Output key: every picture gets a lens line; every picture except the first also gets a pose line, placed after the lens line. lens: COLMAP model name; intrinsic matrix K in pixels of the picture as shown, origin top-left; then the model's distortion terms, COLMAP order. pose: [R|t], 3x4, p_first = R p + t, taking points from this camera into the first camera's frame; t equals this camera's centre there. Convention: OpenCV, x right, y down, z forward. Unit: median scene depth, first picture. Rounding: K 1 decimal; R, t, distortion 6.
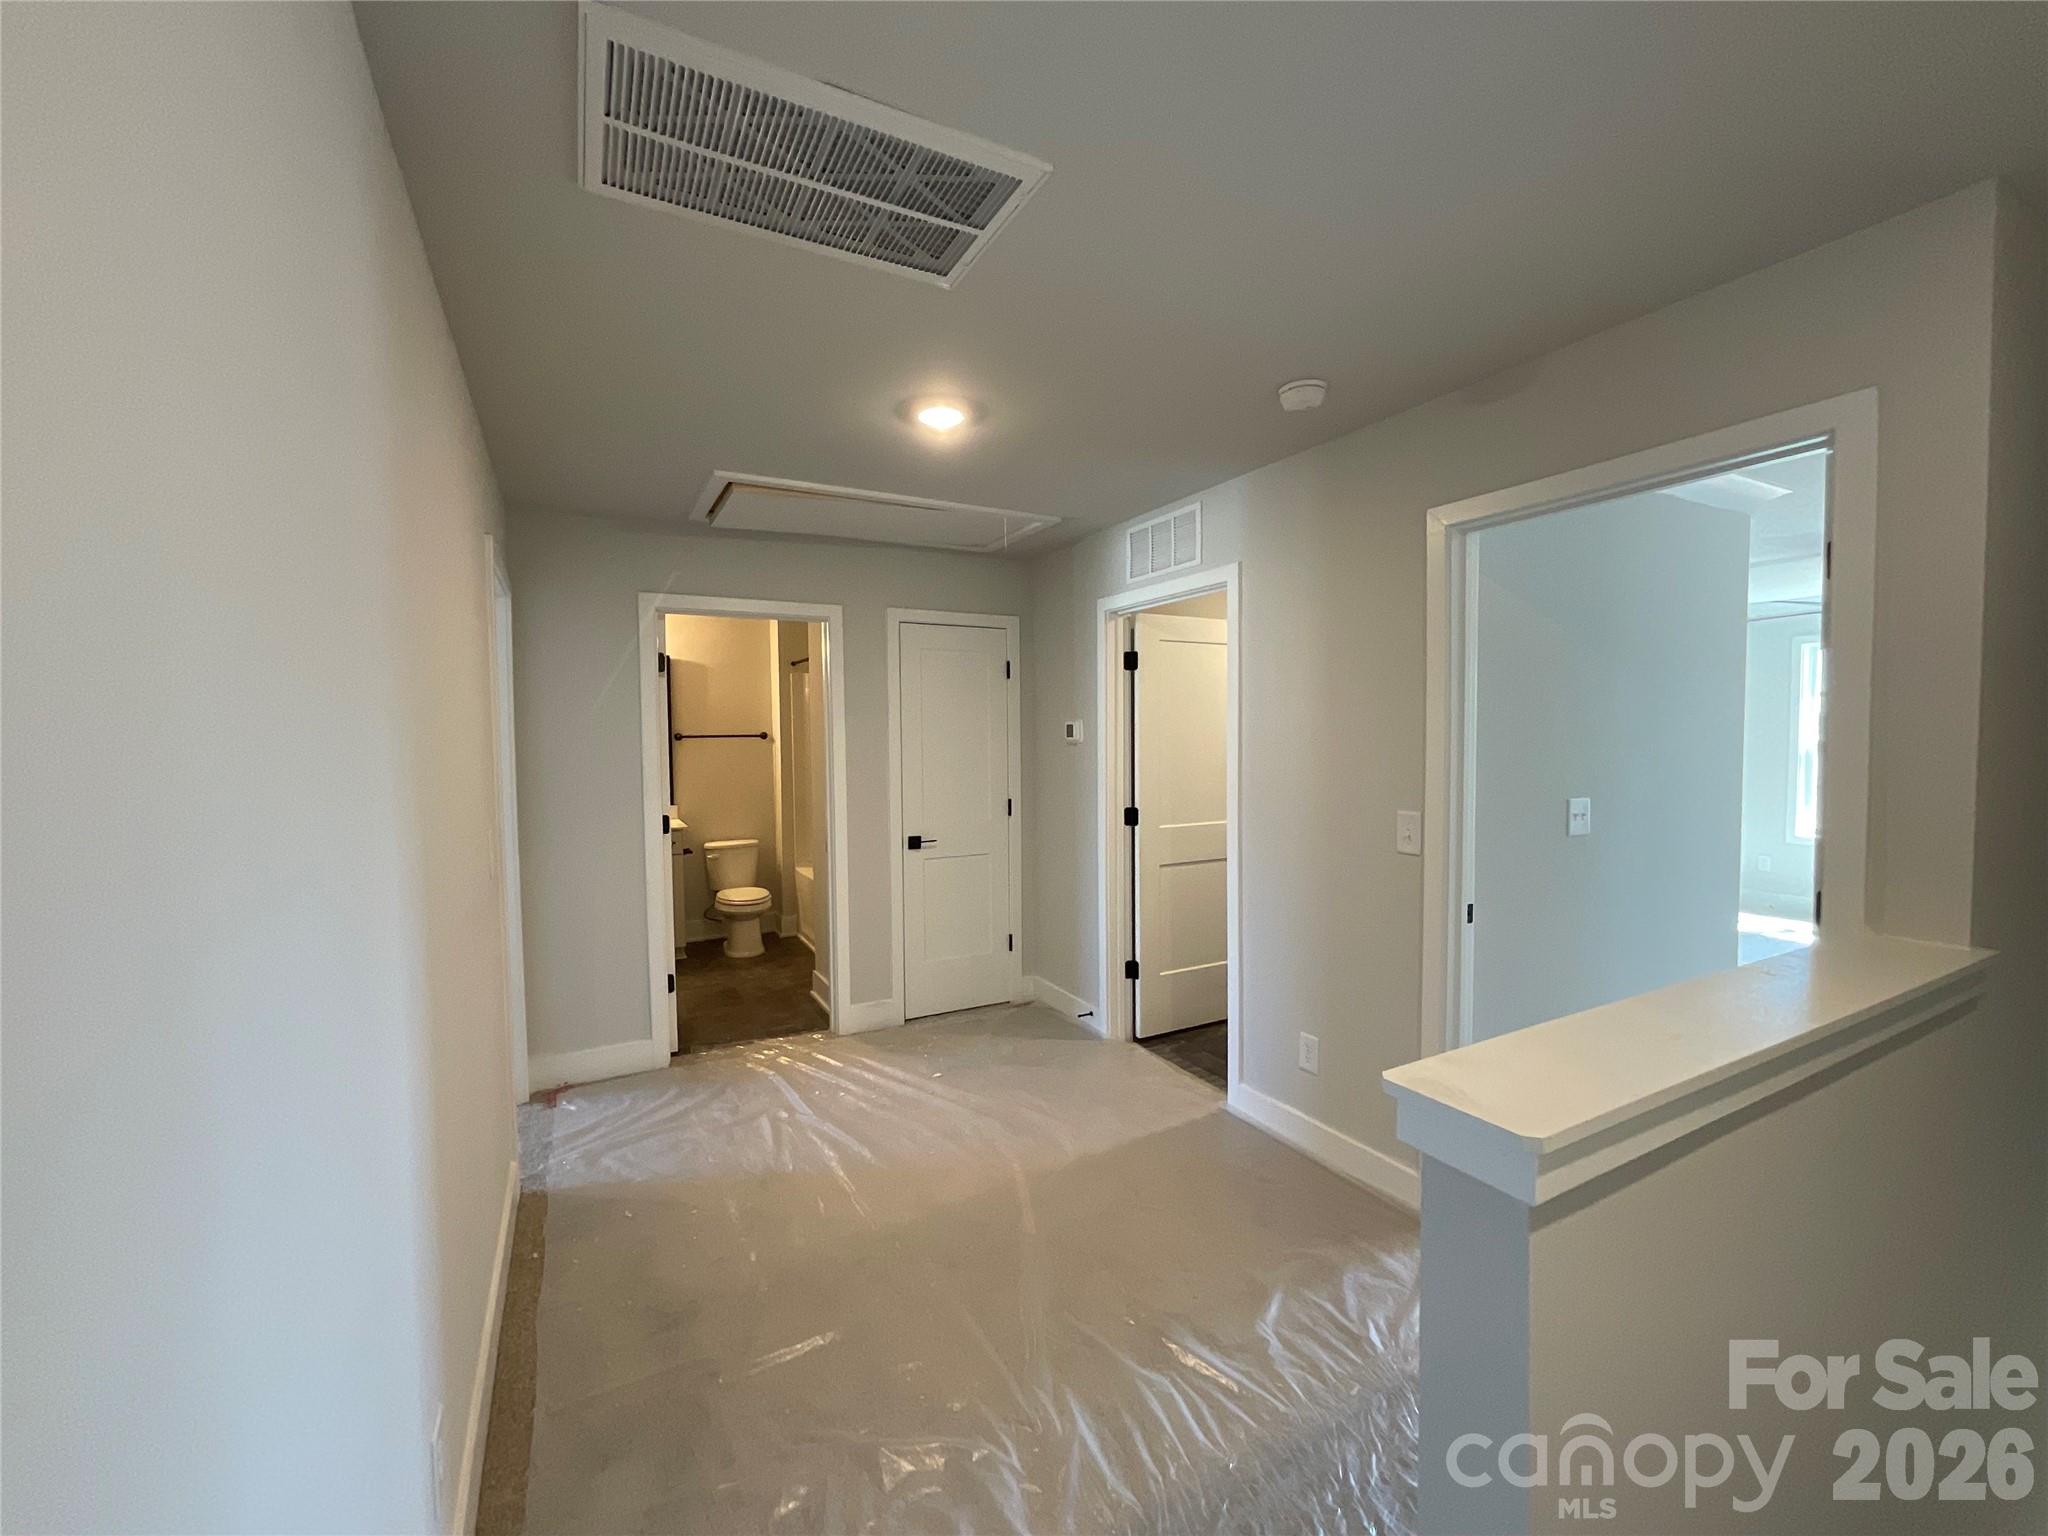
lens RADIAL K [[828.8, 0, 1021.7], [0, 828.8, 771.0], [0, 0, 1]] dist [-0.000784, 0.000078]
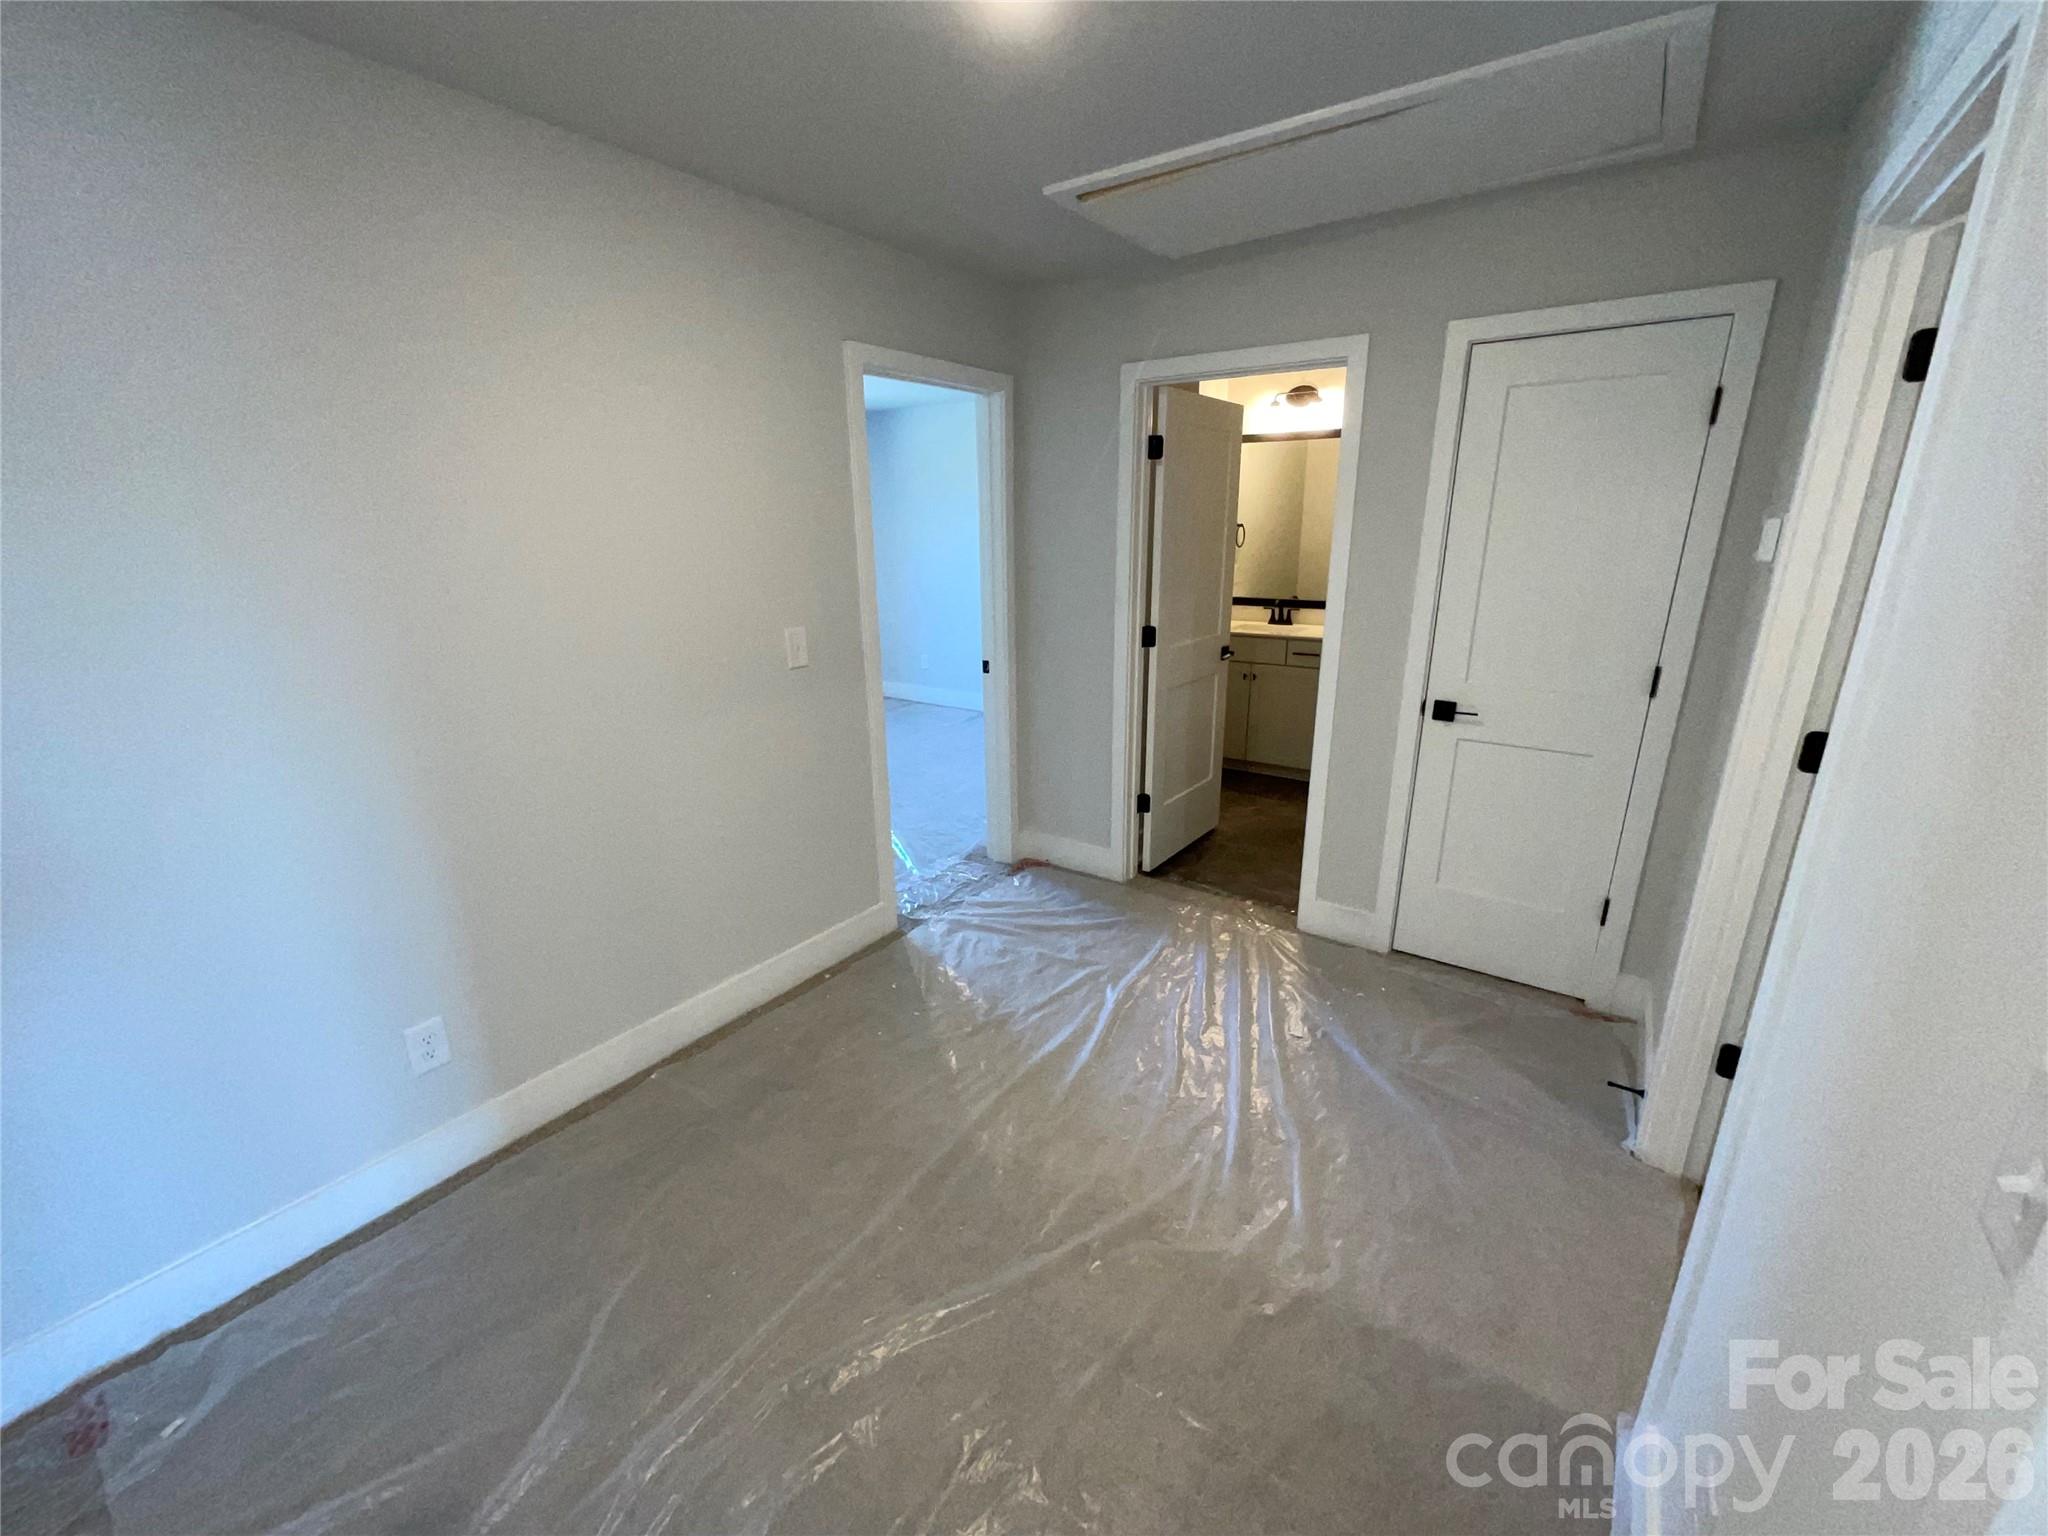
lens RADIAL K [[828.8, 0, 1021.7], [0, 828.8, 771.0], [0, 0, 1]] dist [-0.000784, 0.000078]
pose [[0.446916, 0.263860, -0.854777, 0.302267], [-0.036039, 0.960046, 0.277513, -0.038268], [0.893850, -0.093219, 0.438569, 0.425938]]
